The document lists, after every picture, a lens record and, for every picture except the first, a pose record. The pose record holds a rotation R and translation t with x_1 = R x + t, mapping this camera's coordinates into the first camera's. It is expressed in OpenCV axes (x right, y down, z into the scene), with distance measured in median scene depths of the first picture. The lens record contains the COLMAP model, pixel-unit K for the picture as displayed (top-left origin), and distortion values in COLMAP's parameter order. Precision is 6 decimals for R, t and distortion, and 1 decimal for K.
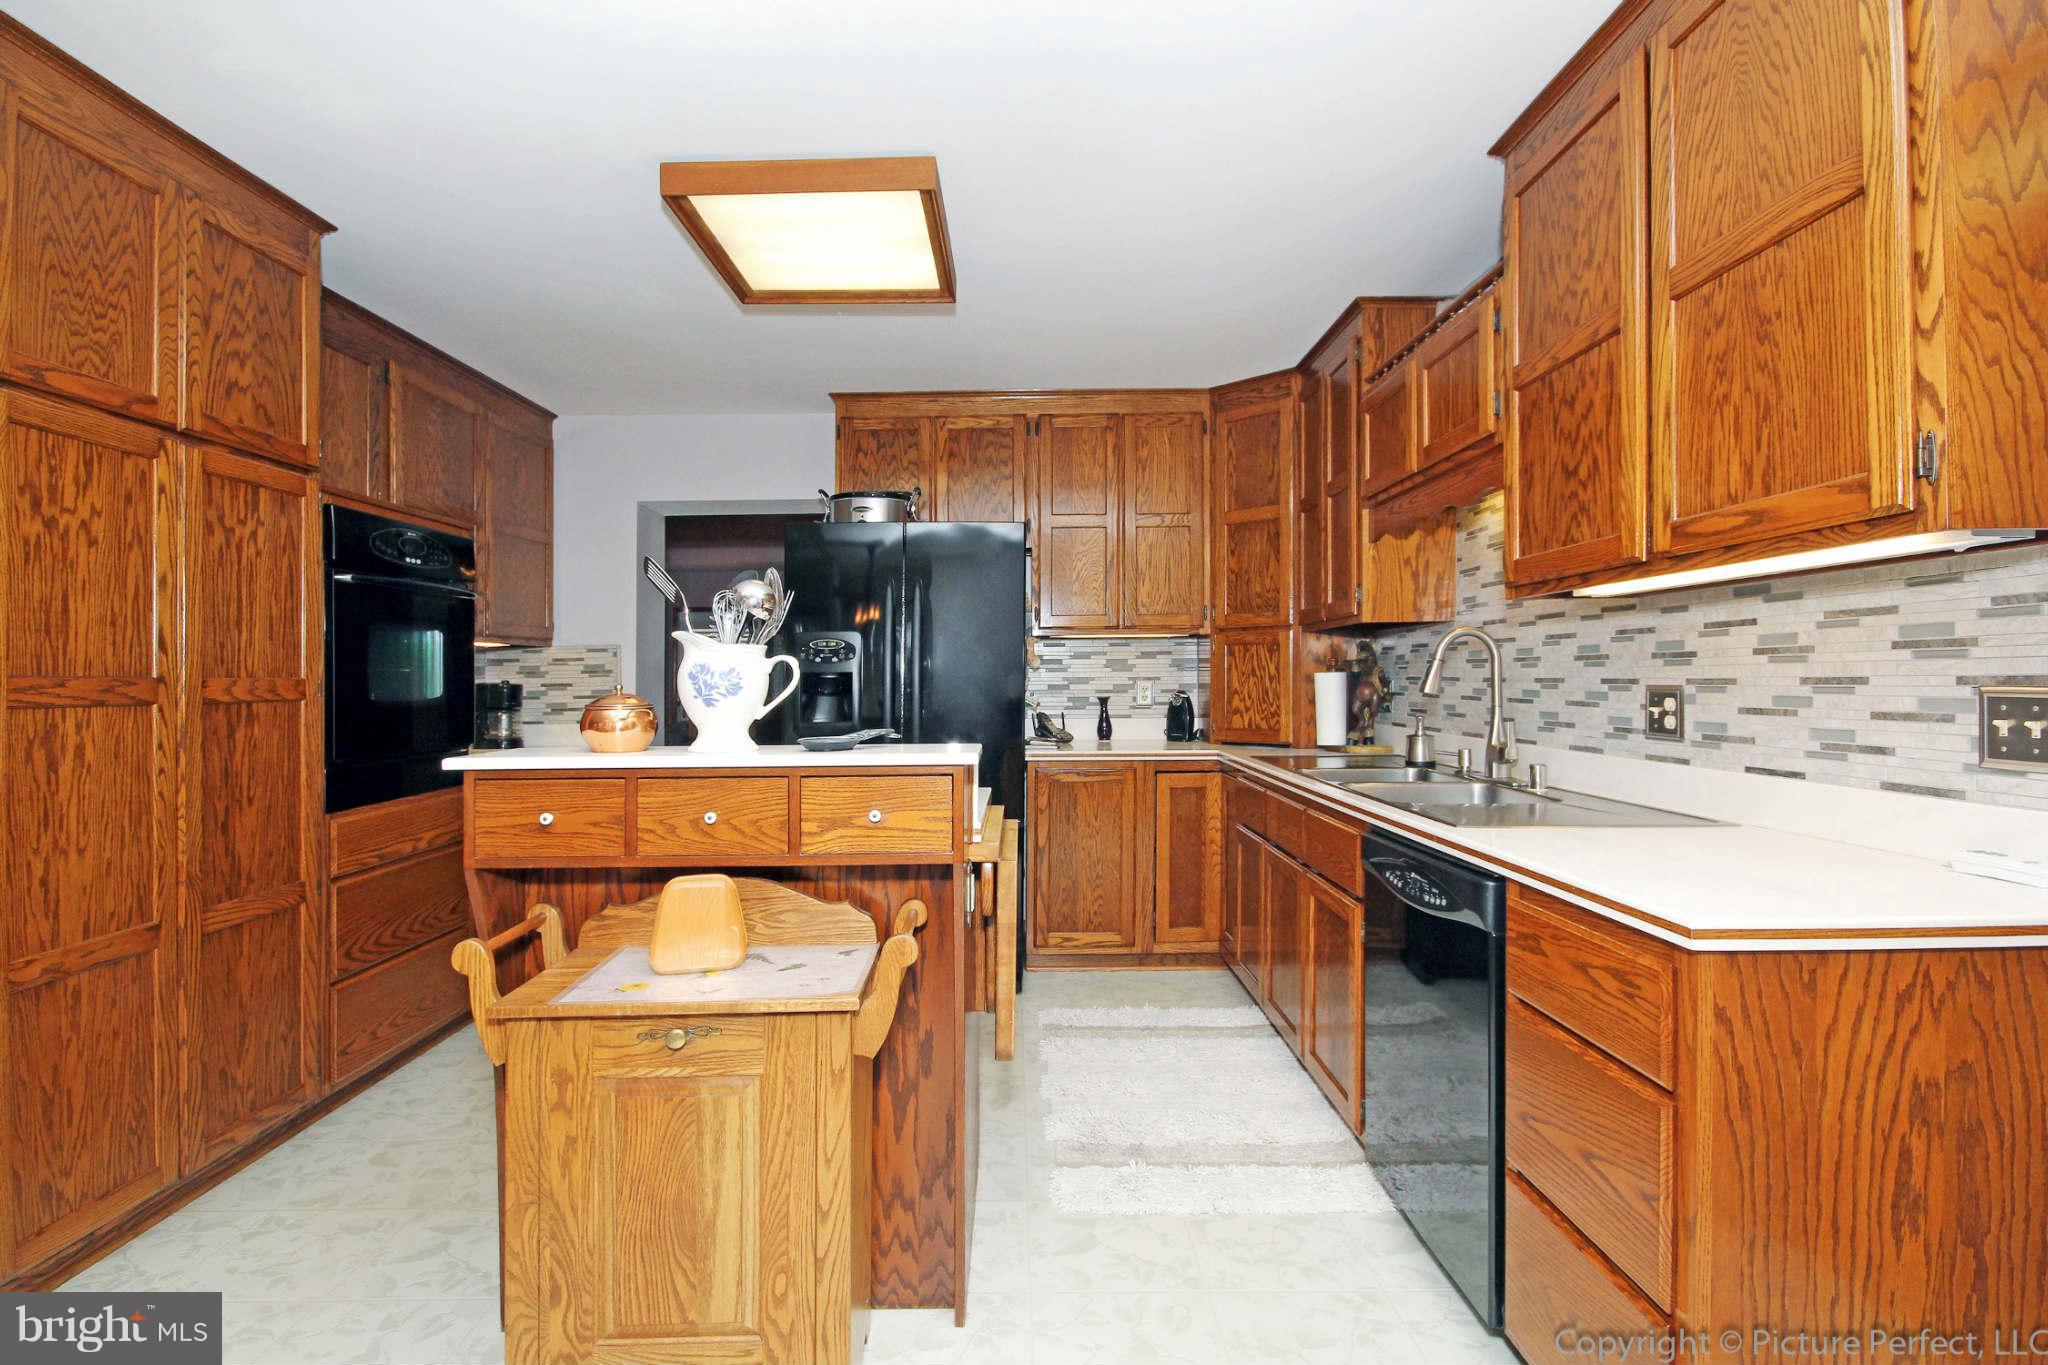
lens RADIAL K [[975.3, 0, 997.3], [0, 975.3, 717.9], [0, 0, 1]] dist [-0.007582, -0.000265]
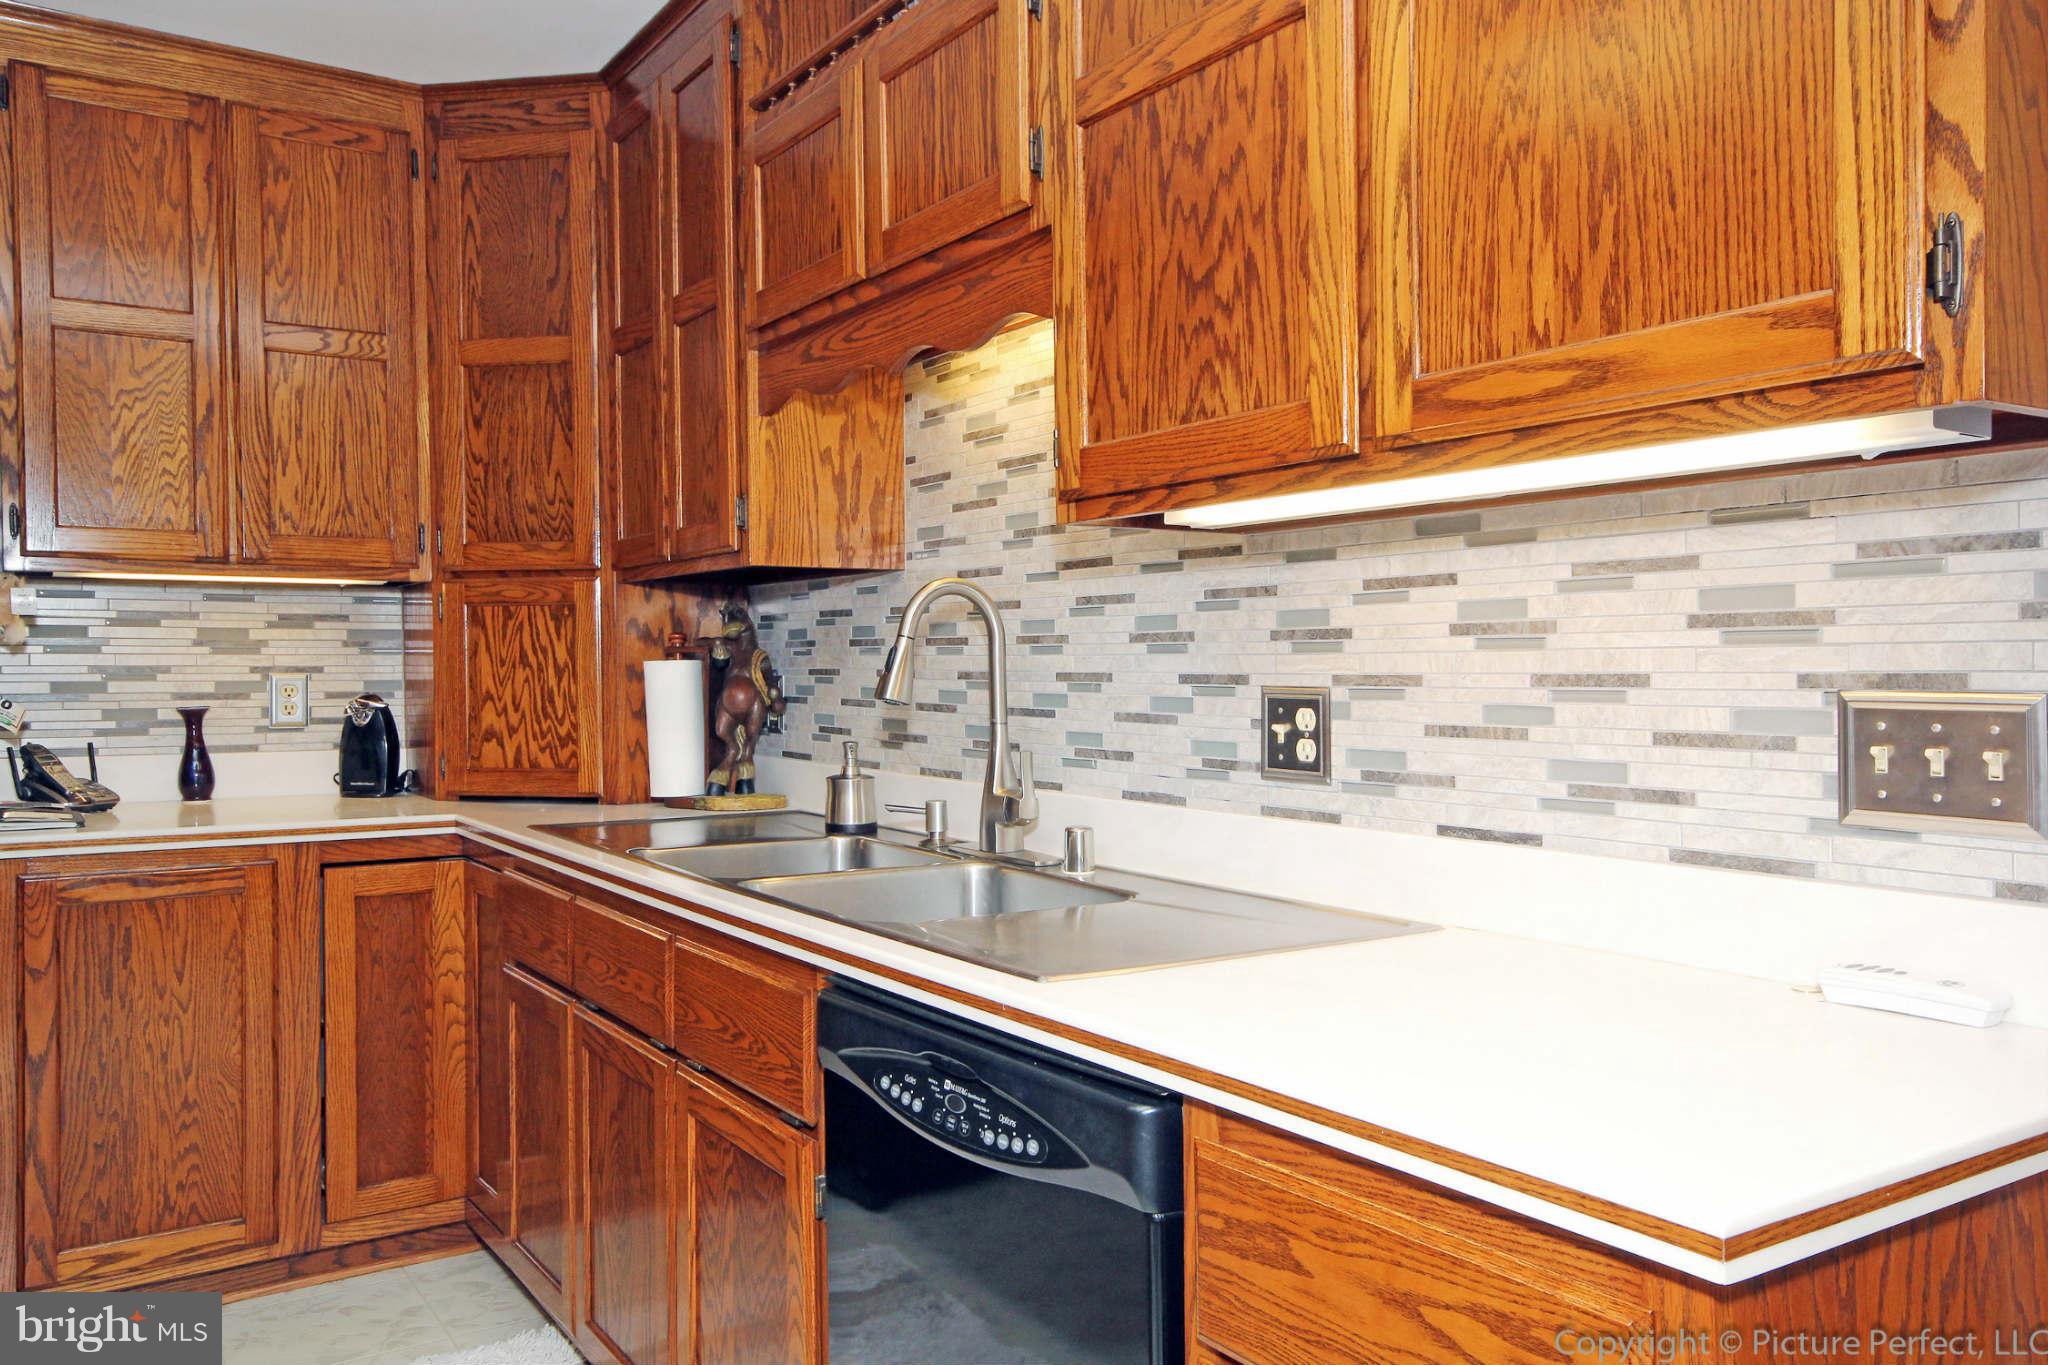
lens RADIAL K [[1581.8, 0, 1022.7], [0, 1581.8, 726.9], [0, 0, 1]] dist [0.008363, 0.023932]
pose [[0.827644, -0.013809, 0.561084, 0.022604], [0.016573, 0.999863, 0.000161, -0.012097], [-0.561009, 0.009166, 0.827759, 0.304312]]
